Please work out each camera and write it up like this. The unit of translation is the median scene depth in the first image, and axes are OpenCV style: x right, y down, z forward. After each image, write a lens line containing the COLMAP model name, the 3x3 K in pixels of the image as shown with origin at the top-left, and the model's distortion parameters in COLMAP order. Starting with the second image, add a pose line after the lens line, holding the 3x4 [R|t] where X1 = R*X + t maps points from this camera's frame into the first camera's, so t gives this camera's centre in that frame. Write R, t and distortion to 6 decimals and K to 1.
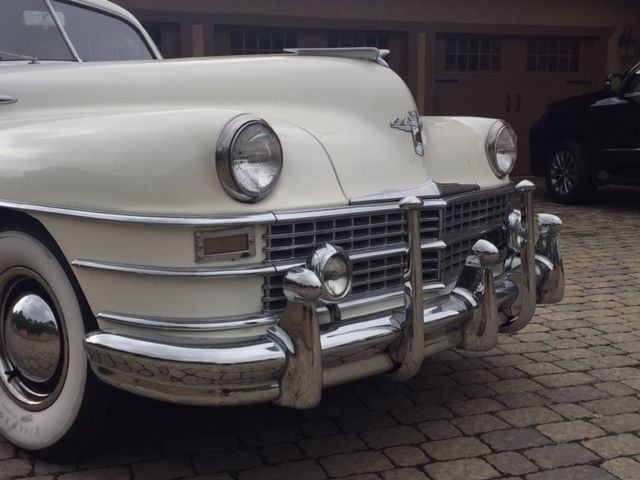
lens RADIAL K [[764.0, 0, 315.4], [0, 764.0, 228.6], [0, 0, 1]] dist [0.035594, 0.017404]
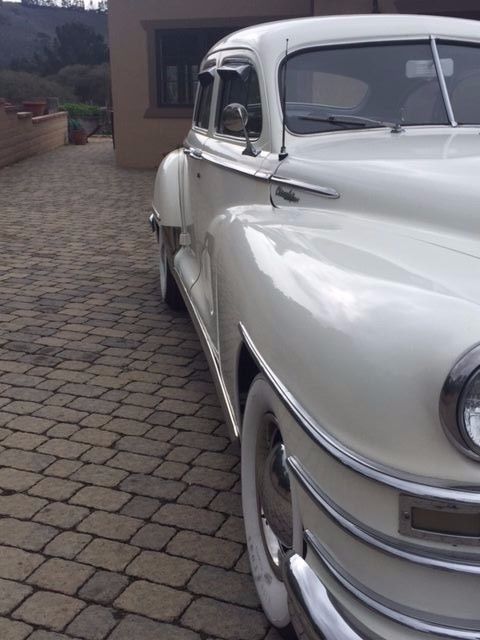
lens RADIAL K [[764.0, 0, 243.1], [0, 764.0, 303.3], [0, 0, 1]] dist [0.035594, 0.017404]
pose [[0.761689, 0.172220, -0.624636, 0.115717], [-0.090383, 0.982845, 0.160768, -0.220853], [0.641608, -0.065999, 0.764188, 0.319515]]
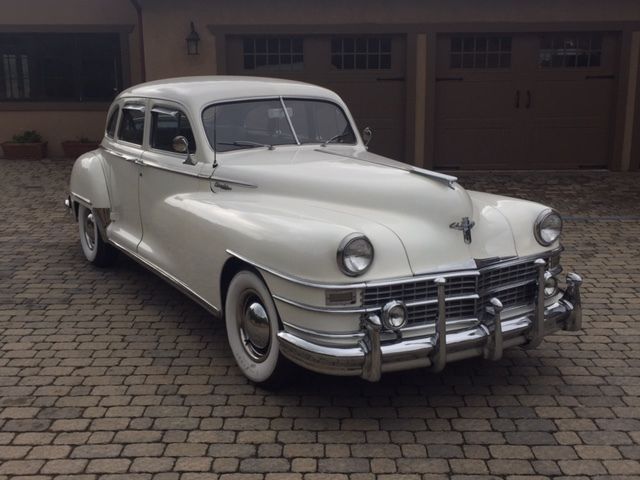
lens RADIAL K [[764.0, 0, 315.4], [0, 764.0, 228.6], [0, 0, 1]] dist [0.035594, 0.017404]
pose [[0.945670, 0.064876, -0.318591, 0.383336], [-0.040698, 0.995803, 0.081975, -0.274588], [0.322572, -0.064555, 0.944341, -0.785880]]
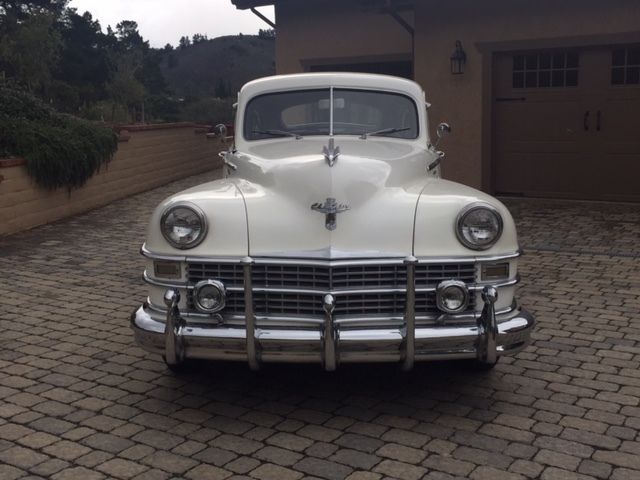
lens RADIAL K [[764.0, 0, 315.4], [0, 764.0, 228.6], [0, 0, 1]] dist [0.035594, 0.017404]
pose [[0.624536, 0.106001, -0.773769, 1.325235], [-0.093658, 0.993762, 0.060544, -0.194550], [0.775360, 0.034658, 0.630568, 0.071703]]
